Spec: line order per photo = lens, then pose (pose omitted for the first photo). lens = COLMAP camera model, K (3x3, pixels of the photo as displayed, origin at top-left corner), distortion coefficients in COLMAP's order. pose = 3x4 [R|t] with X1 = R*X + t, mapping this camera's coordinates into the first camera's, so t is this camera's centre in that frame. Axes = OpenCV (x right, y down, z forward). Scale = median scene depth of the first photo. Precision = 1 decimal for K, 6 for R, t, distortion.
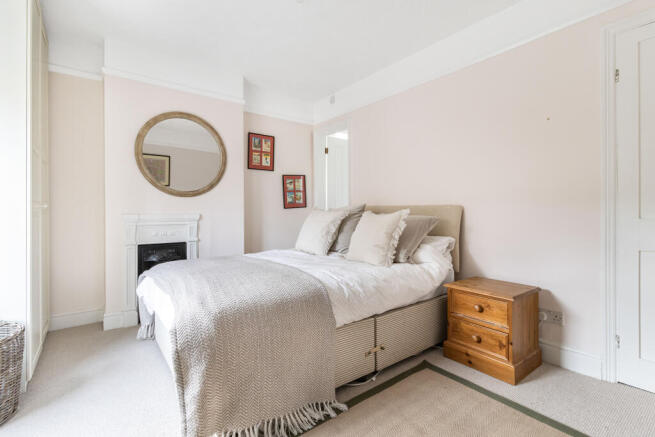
lens RADIAL K [[312.6, 0, 327.5], [0, 312.6, 218.5], [0, 0, 1]] dist [-0.002744, -0.000292]
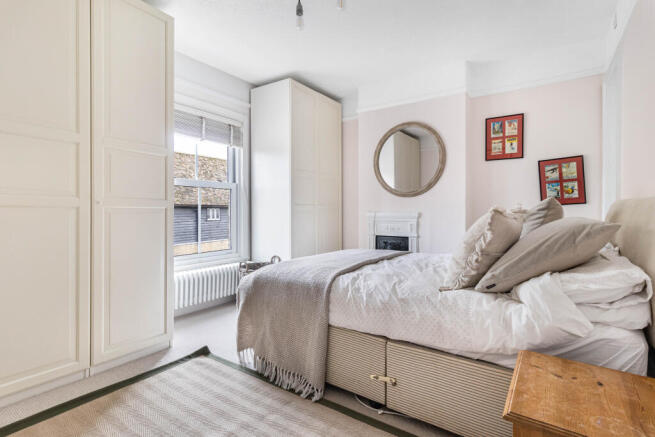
lens RADIAL K [[319.3, 0, 327.5], [0, 319.3, 218.5], [0, 0, 1]] dist [0.024837, 0.000387]
pose [[0.300552, 0.028964, -0.953326, 0.474406], [-0.021229, 0.999494, 0.023674, -0.010317], [0.953529, 0.013123, 0.301015, 0.312892]]
